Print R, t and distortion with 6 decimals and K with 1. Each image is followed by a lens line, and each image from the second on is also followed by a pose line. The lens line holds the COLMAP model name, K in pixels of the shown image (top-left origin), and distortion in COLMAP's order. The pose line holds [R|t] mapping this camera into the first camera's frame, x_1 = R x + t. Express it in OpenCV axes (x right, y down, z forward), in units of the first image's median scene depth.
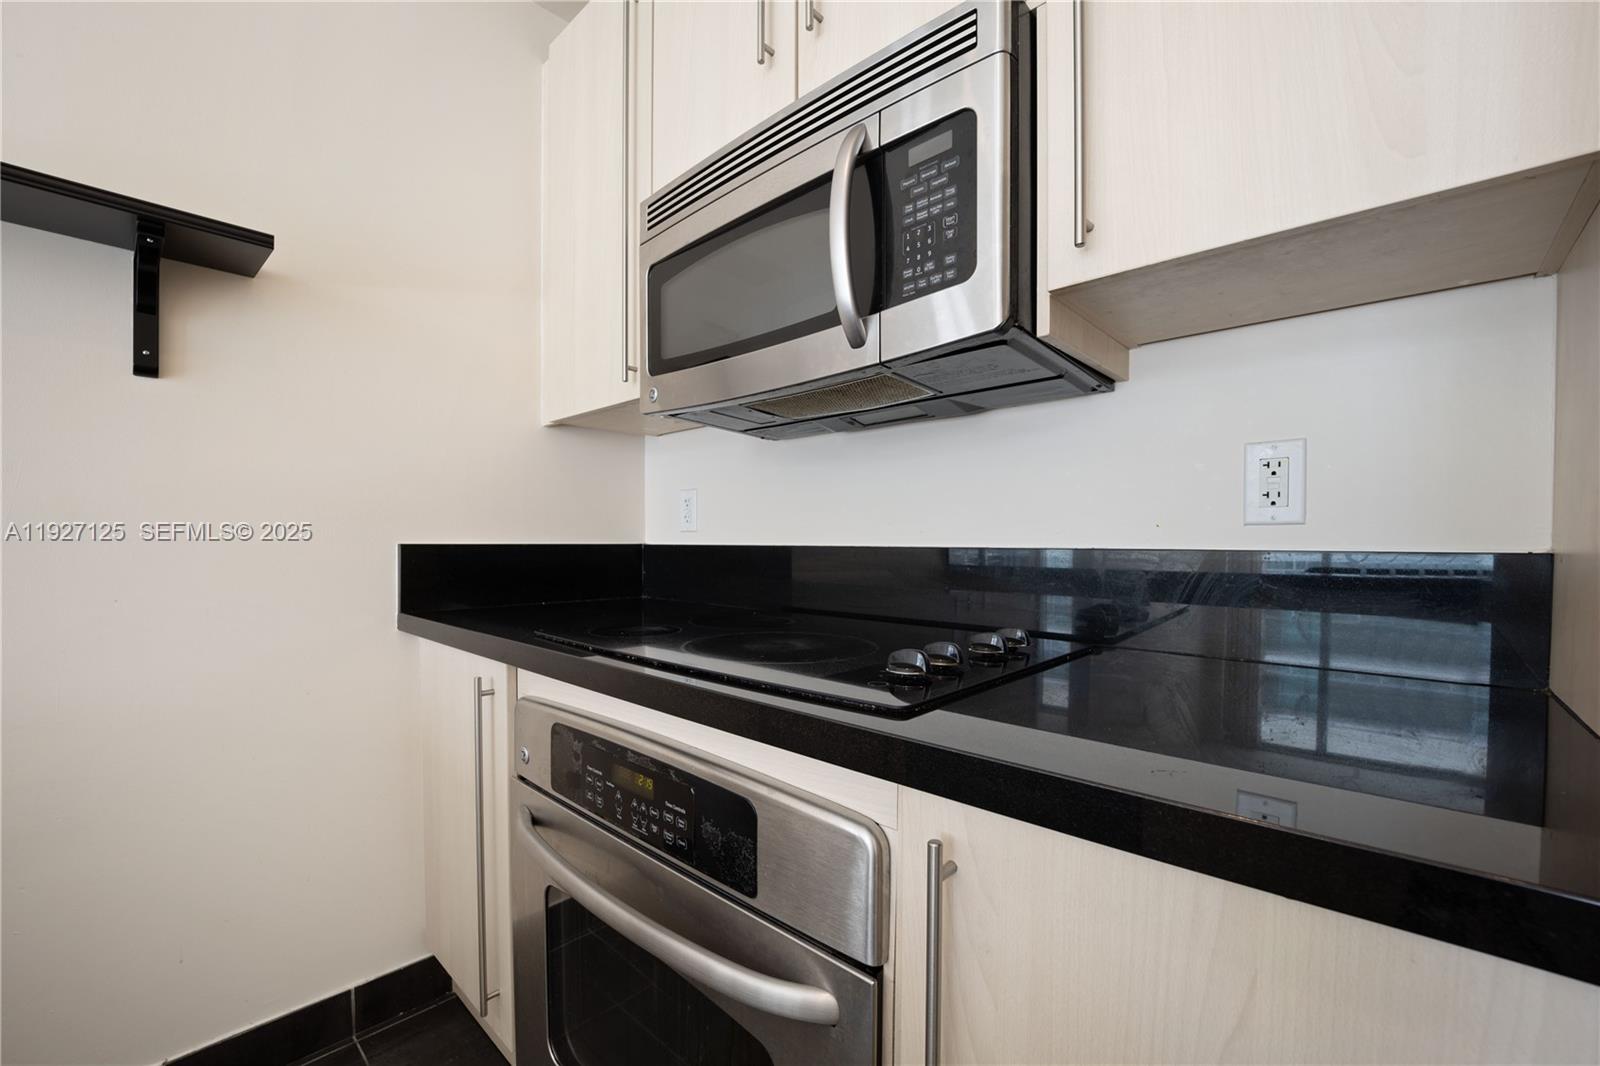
lens RADIAL K [[652.8, 0, 806.8], [0, 652.8, 548.6], [0, 0, 1]] dist [-0.025507, -0.000004]
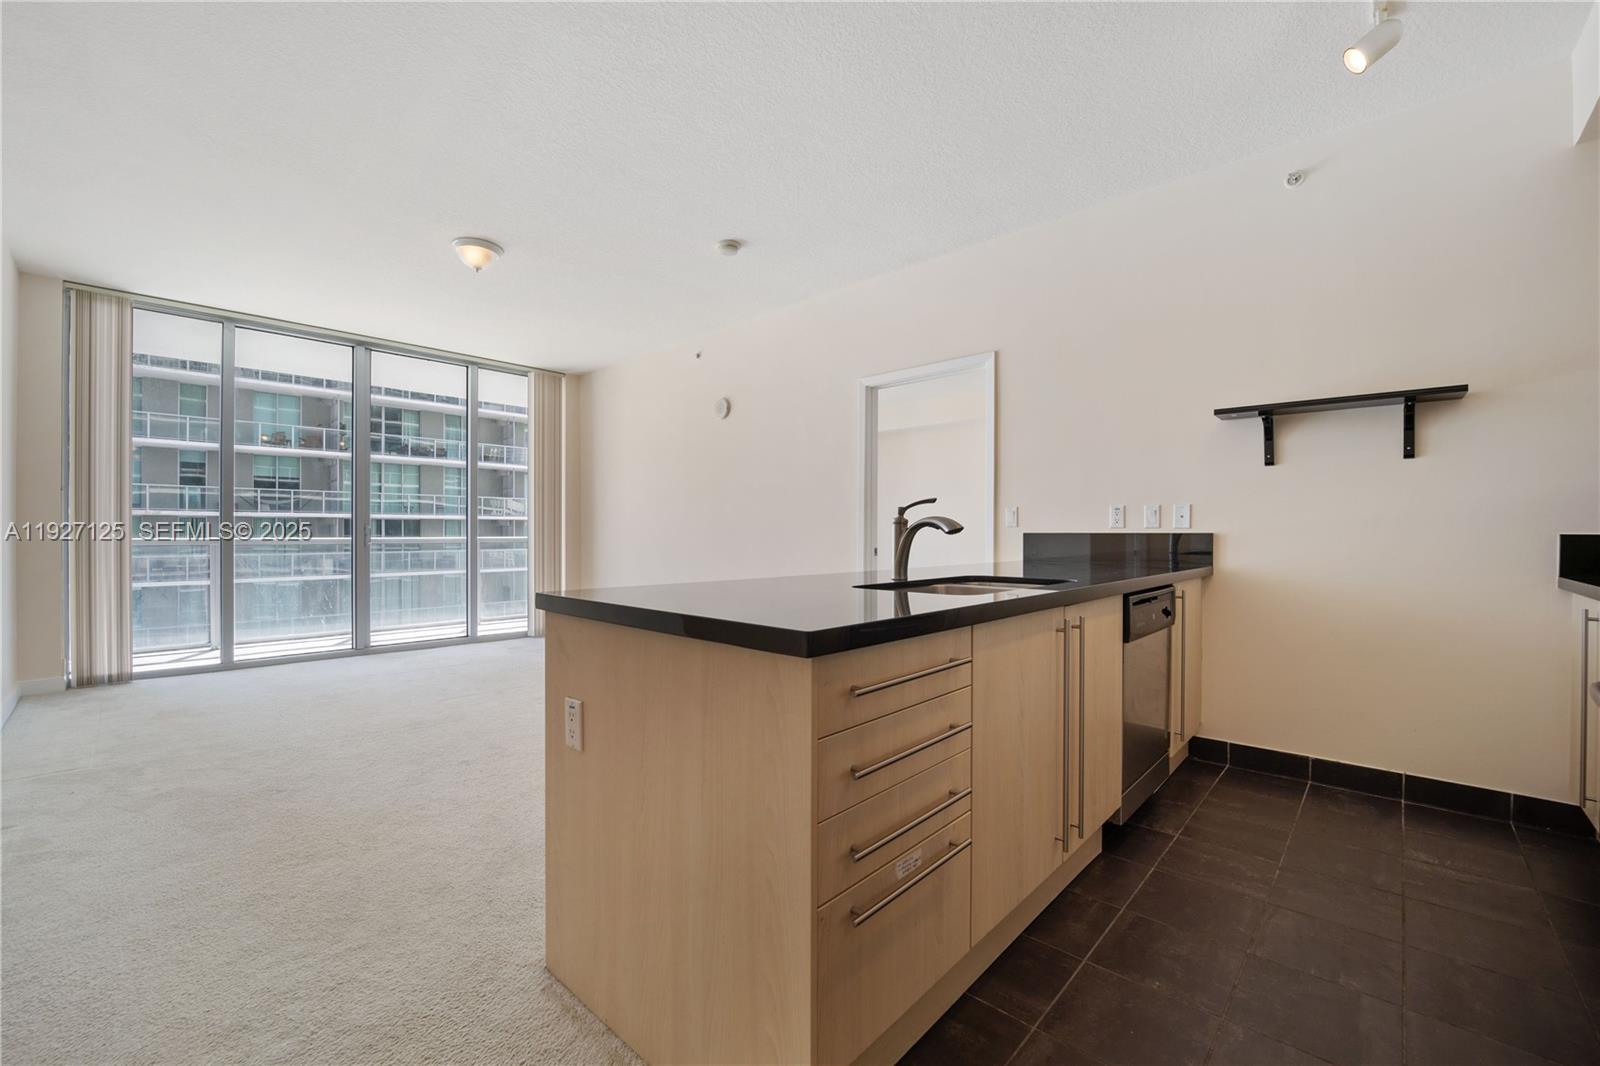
lens RADIAL K [[637.9, 0, 800.0], [0, 637.9, 533.0], [0, 0, 1]] dist [-0.023808, 0.000095]
pose [[-0.014539, 0.000918, -0.999894, 1.272689], [-0.017938, 0.999838, 0.001179, 0.029580], [0.999733, 0.017953, -0.014520, -1.192458]]
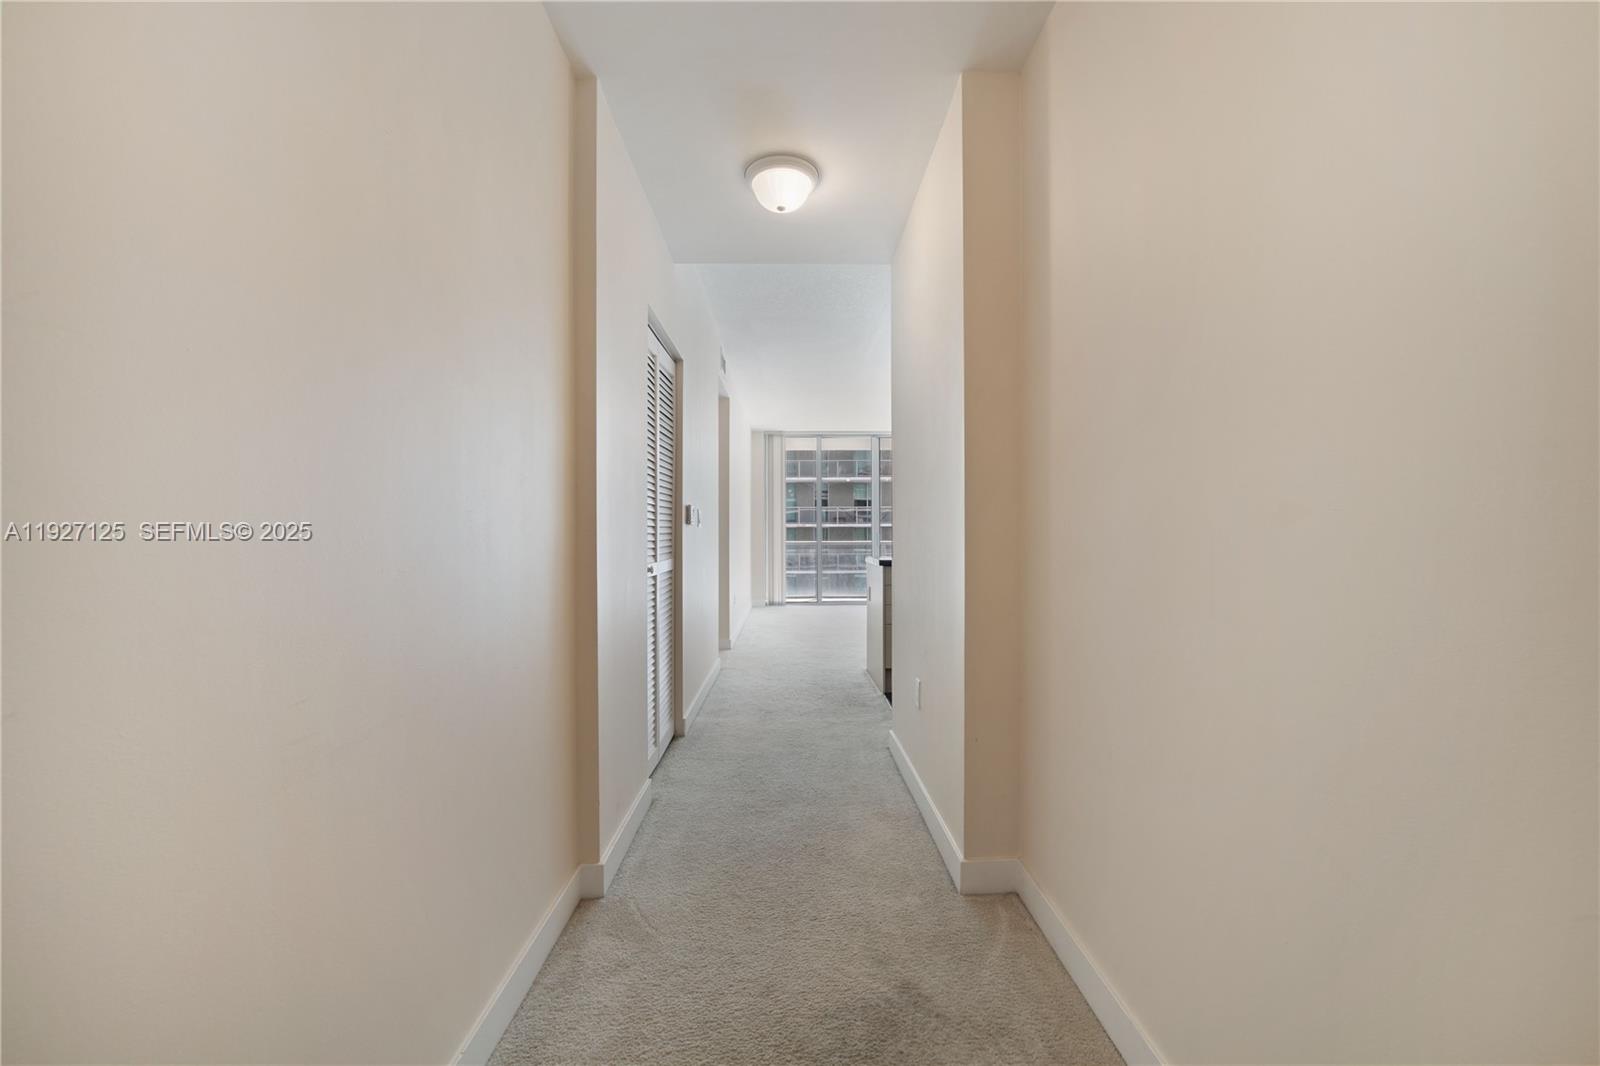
lens RADIAL K [[637.9, 0, 800.0], [0, 637.9, 533.0], [0, 0, 1]] dist [-0.023808, 0.000095]
pose [[-0.735670, -0.000759, -0.677339, 3.553959], [-0.005311, 0.999975, 0.004648, -0.015630], [0.677319, 0.007017, -0.735656, 1.500037]]
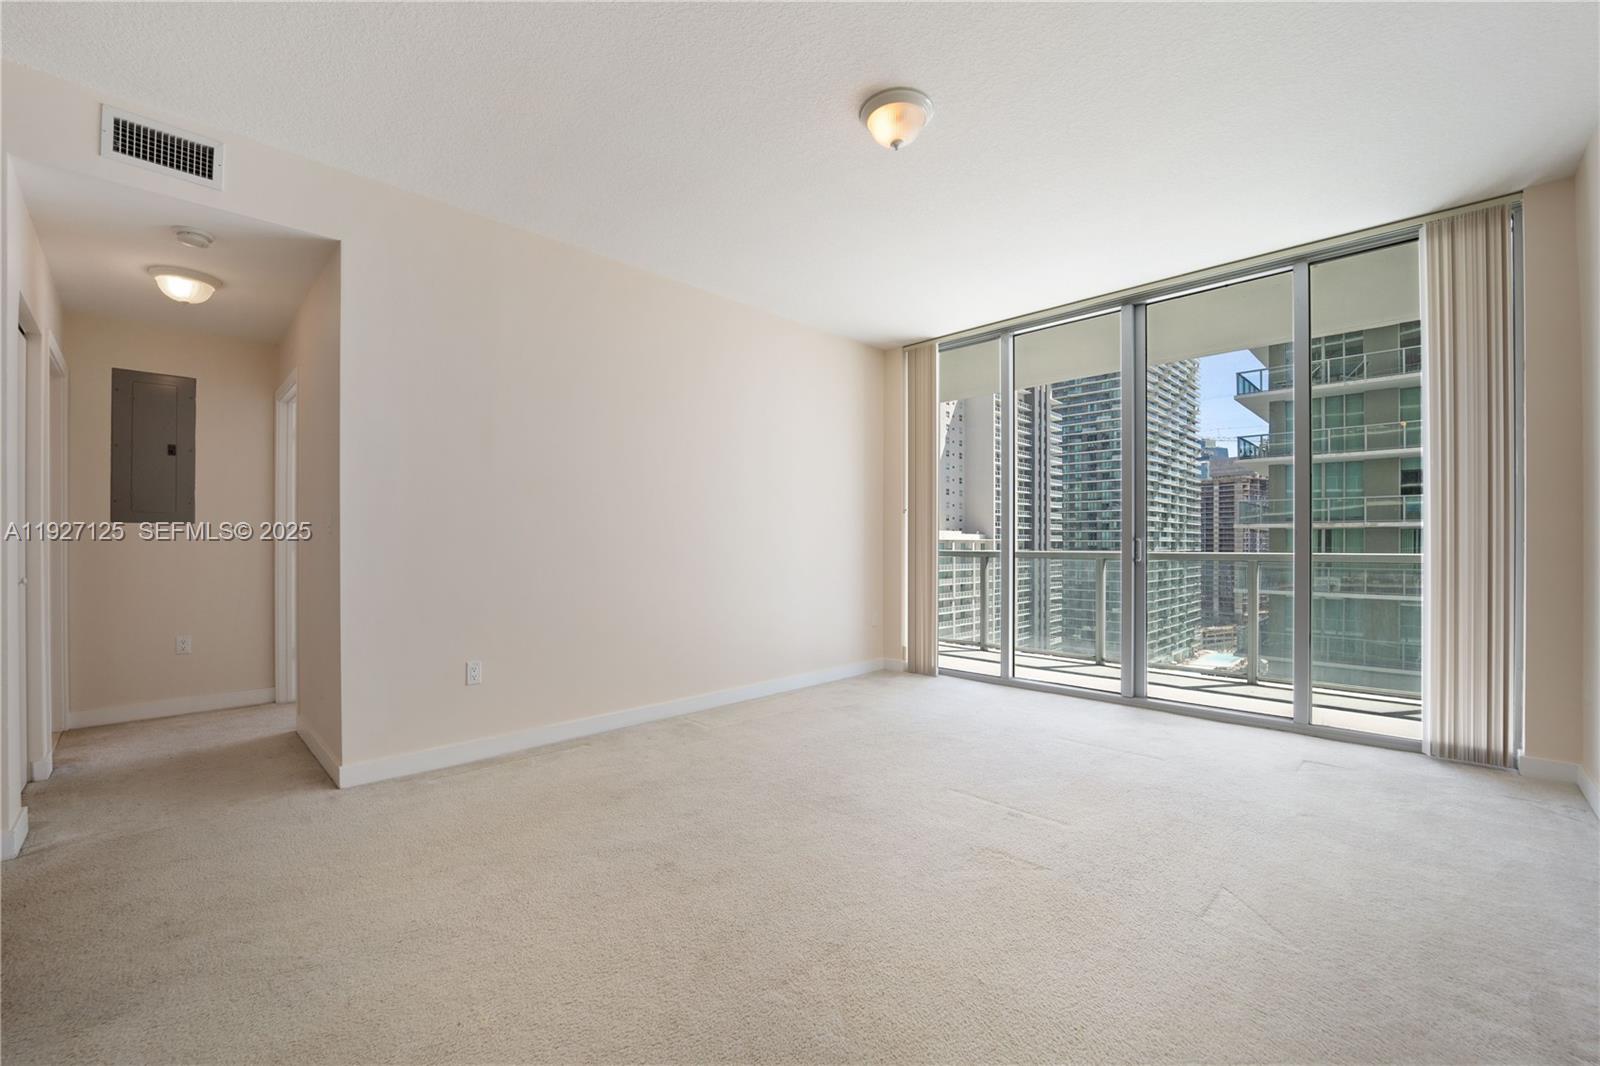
lens RADIAL K [[652.8, 0, 806.8], [0, 652.8, 548.6], [0, 0, 1]] dist [-0.025507, -0.000004]
pose [[-0.999204, 0.000954, 0.039873, -2.028249], [0.001889, 0.999724, 0.023416, 0.007621], [-0.039840, 0.023473, -0.998930, -0.669233]]
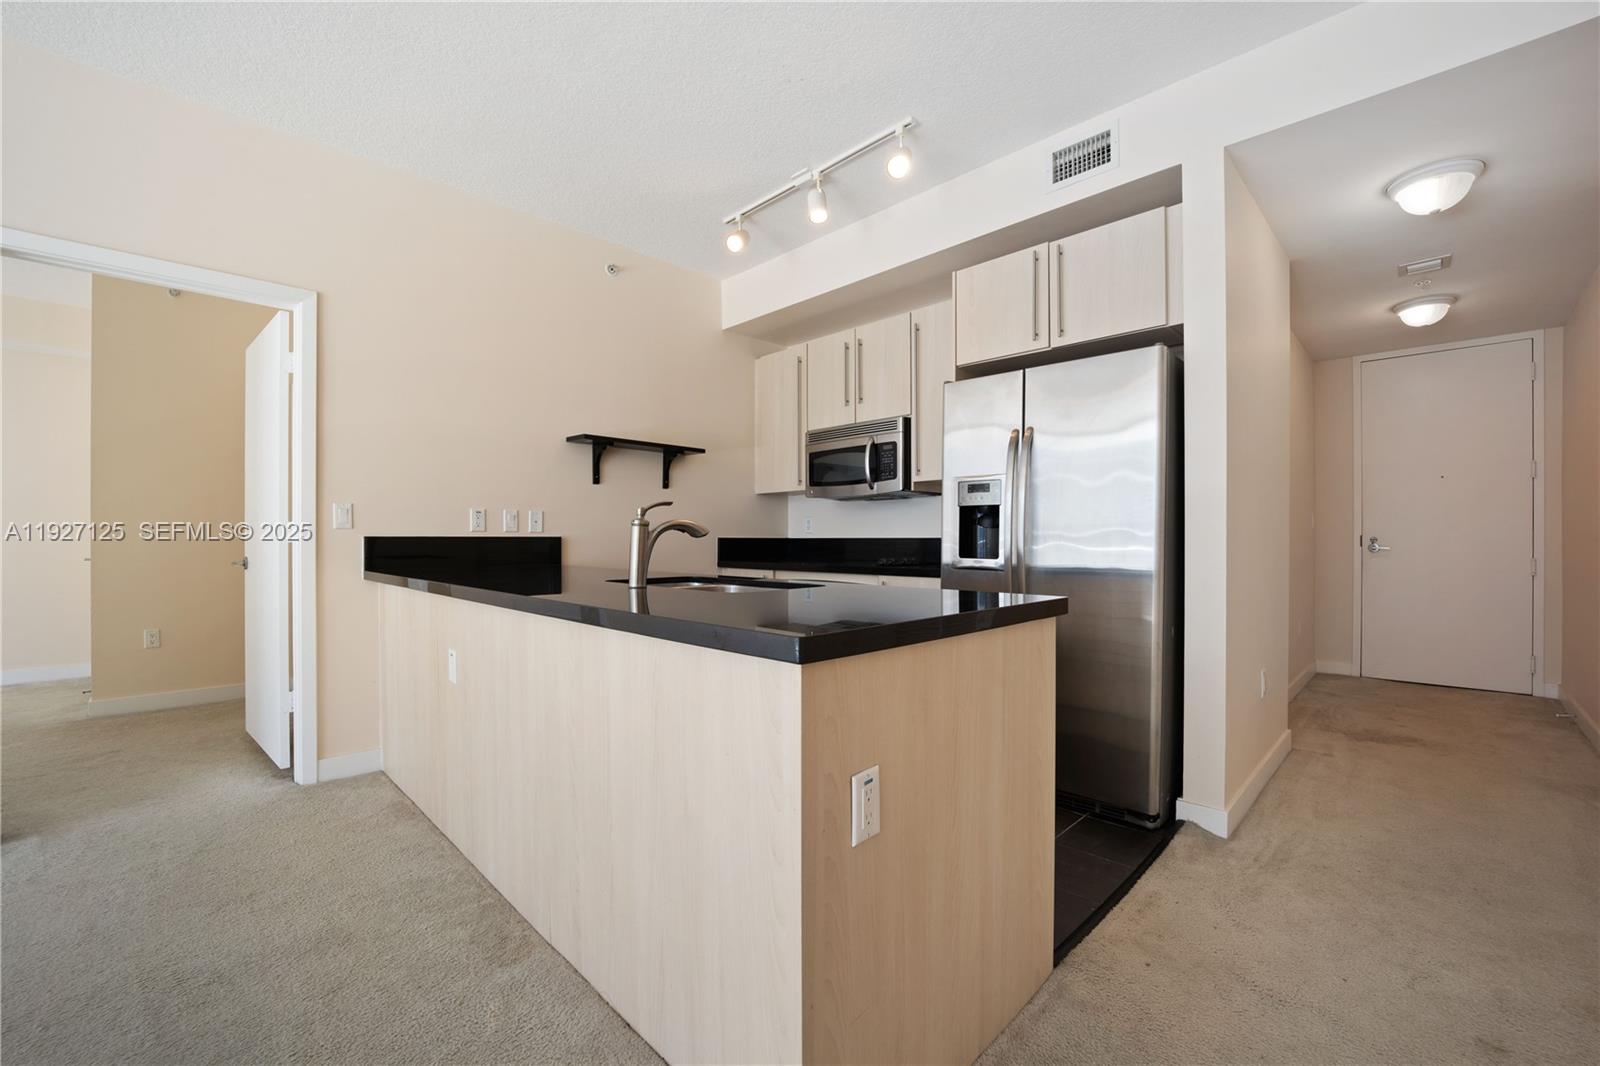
lens RADIAL K [[653.7, 0, 799.2], [0, 653.7, 540.8], [0, 0, 1]] dist [-0.027479, -0.000212]
pose [[0.998628, 0.000301, -0.052366, -0.139333], [-0.000922, 0.999930, -0.011825, 0.059452], [0.052358, 0.011857, 0.998558, -2.694017]]
